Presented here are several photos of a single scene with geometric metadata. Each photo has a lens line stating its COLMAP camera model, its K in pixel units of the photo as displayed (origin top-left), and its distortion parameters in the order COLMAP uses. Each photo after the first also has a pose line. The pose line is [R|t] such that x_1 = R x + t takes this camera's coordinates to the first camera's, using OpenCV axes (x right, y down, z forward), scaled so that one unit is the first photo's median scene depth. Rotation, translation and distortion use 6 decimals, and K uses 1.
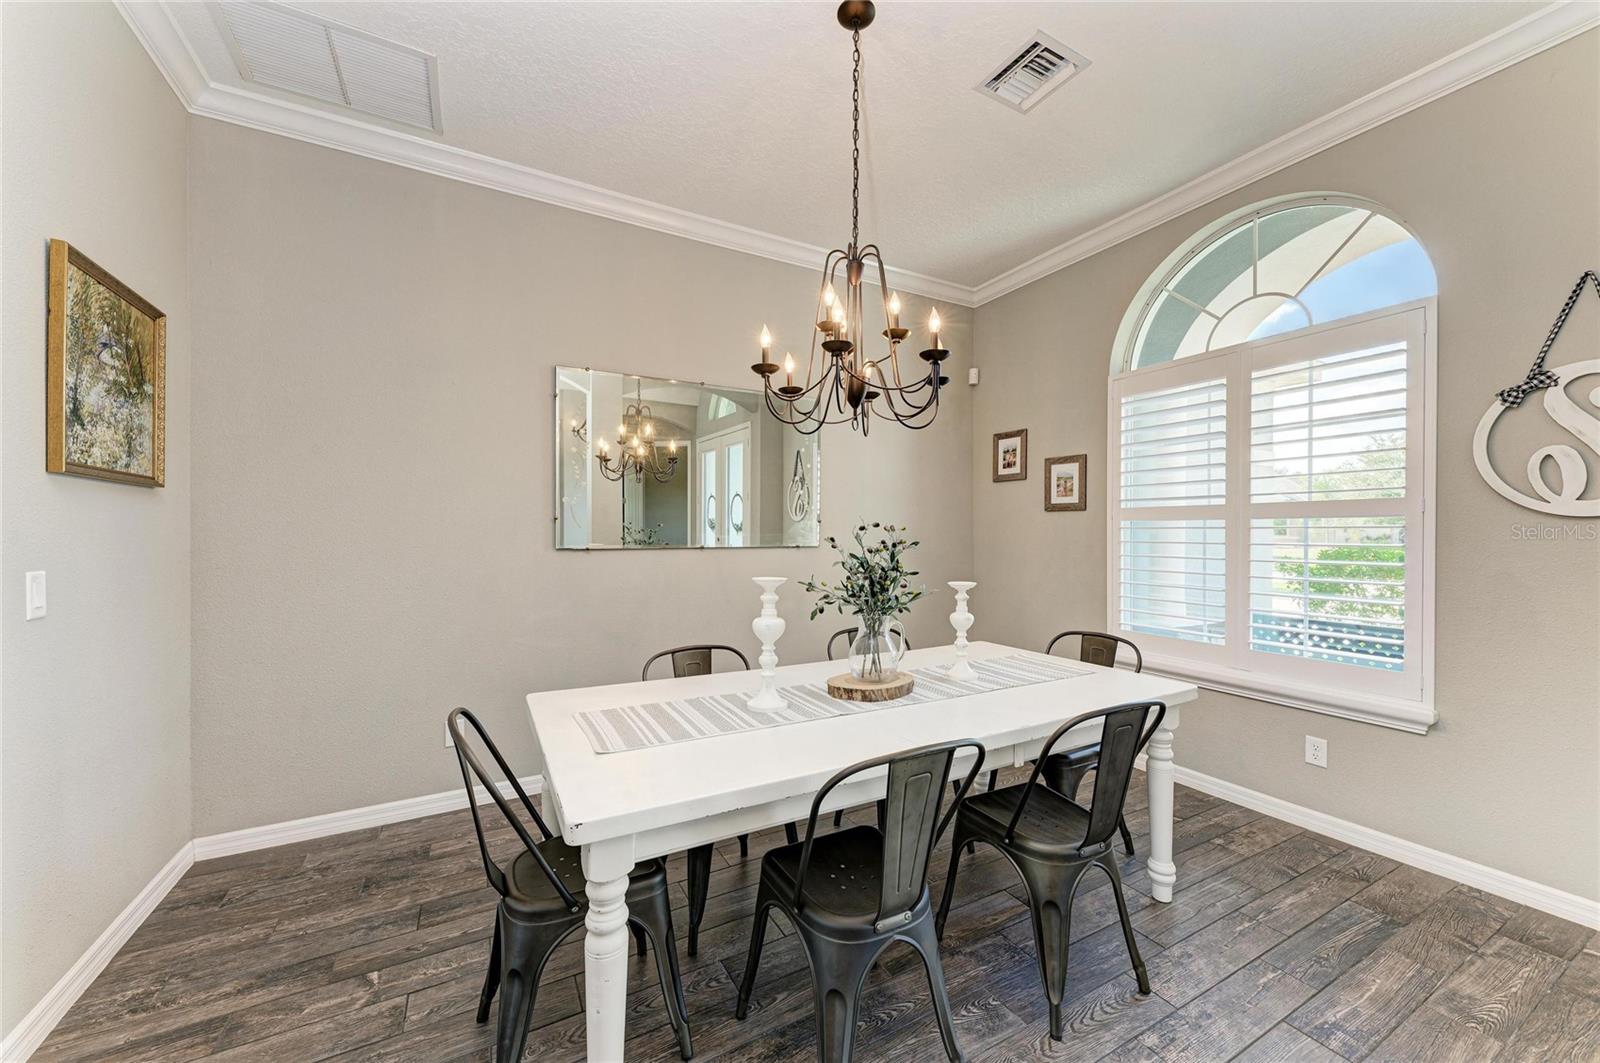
lens RADIAL K [[595.9, 0, 802.8], [0, 595.9, 531.5], [0, 0, 1]] dist [-0.000316, 0.000038]
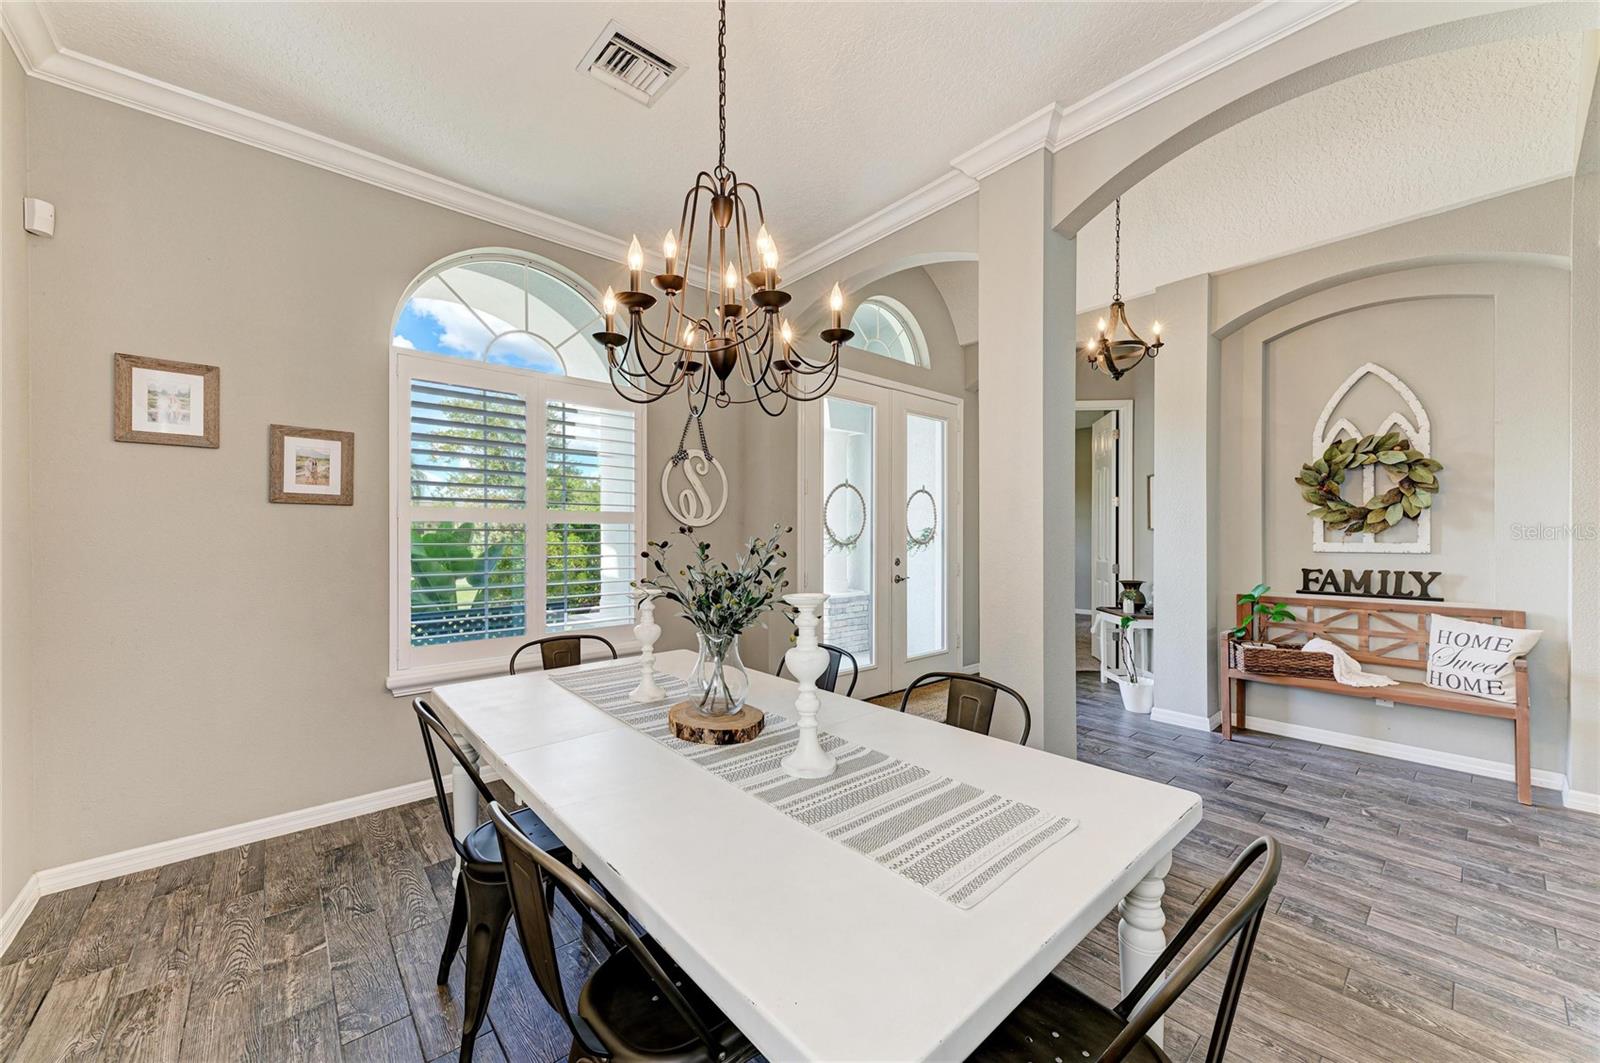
lens RADIAL K [[595.9, 0, 802.8], [0, 595.9, 531.5], [0, 0, 1]] dist [-0.000316, 0.000038]
pose [[-0.217555, 0.005375, 0.976033, -0.454843], [-0.001240, 0.999983, -0.005784, 0.001634], [-0.976047, -0.002469, -0.217545, 0.676395]]
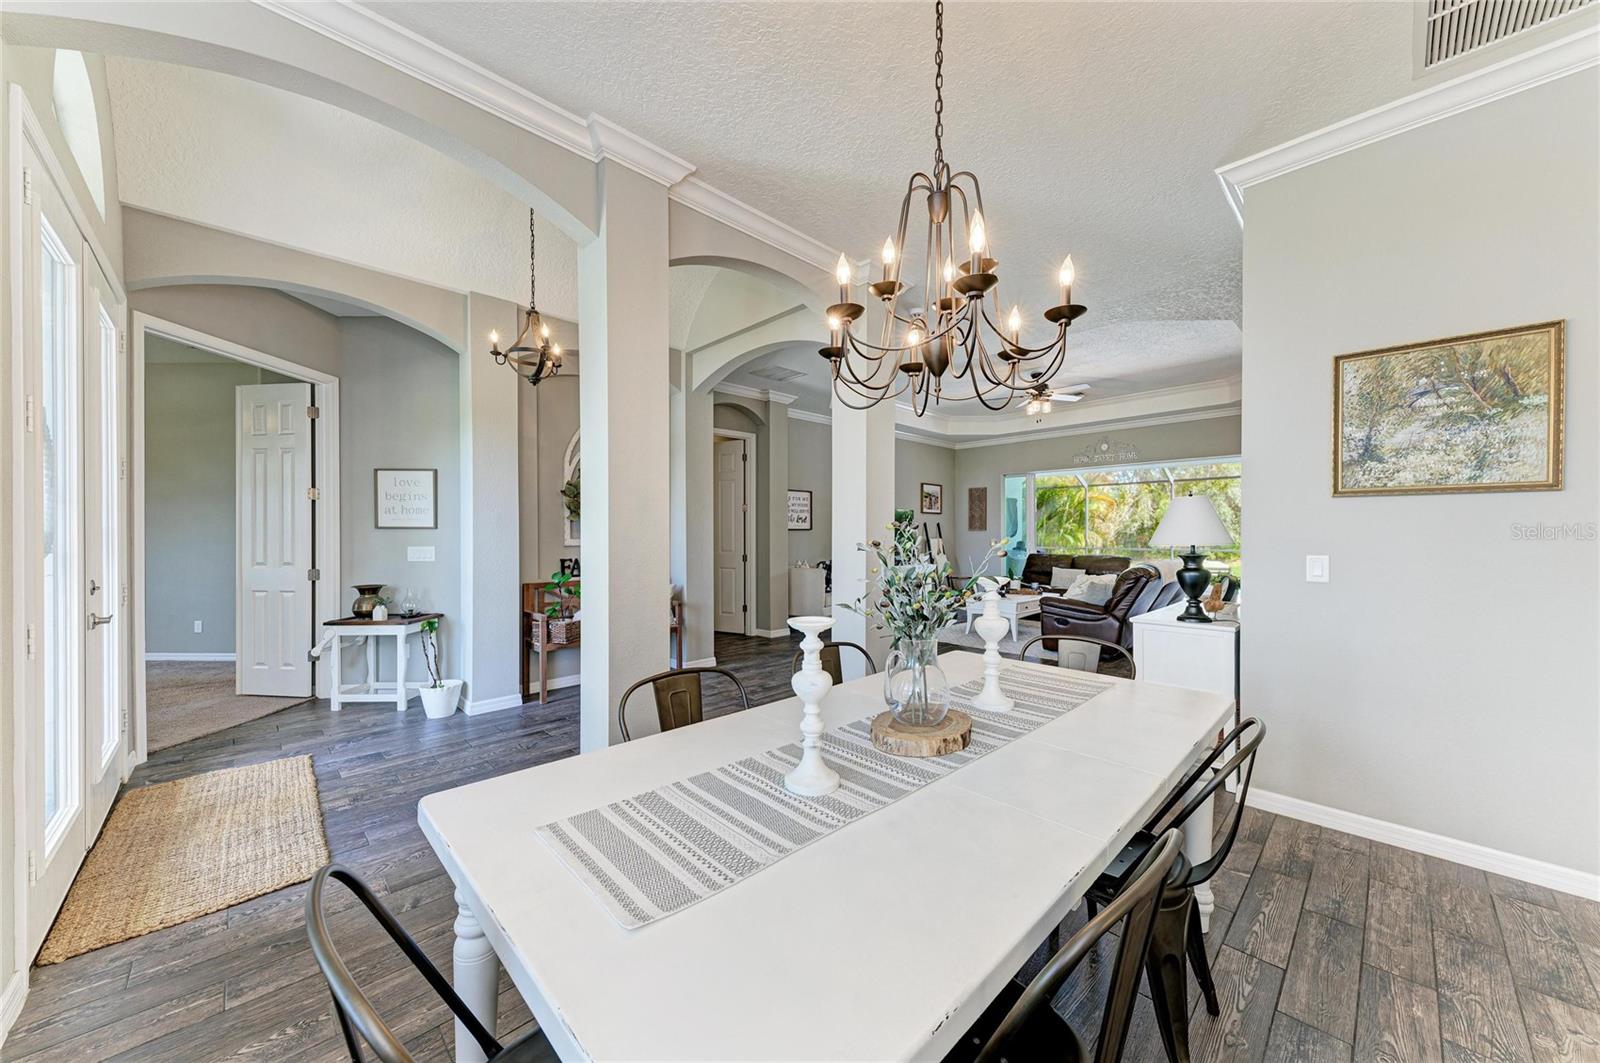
lens RADIAL K [[574.7, 0, 803.3], [0, 574.7, 532.5], [0, 0, 1]] dist [0.022206, -0.000080]
pose [[-0.963941, -0.004182, -0.266085, 0.309709], [-0.005027, 0.999984, 0.002495, -0.008854], [0.266070, 0.003742, -0.963946, 1.093246]]
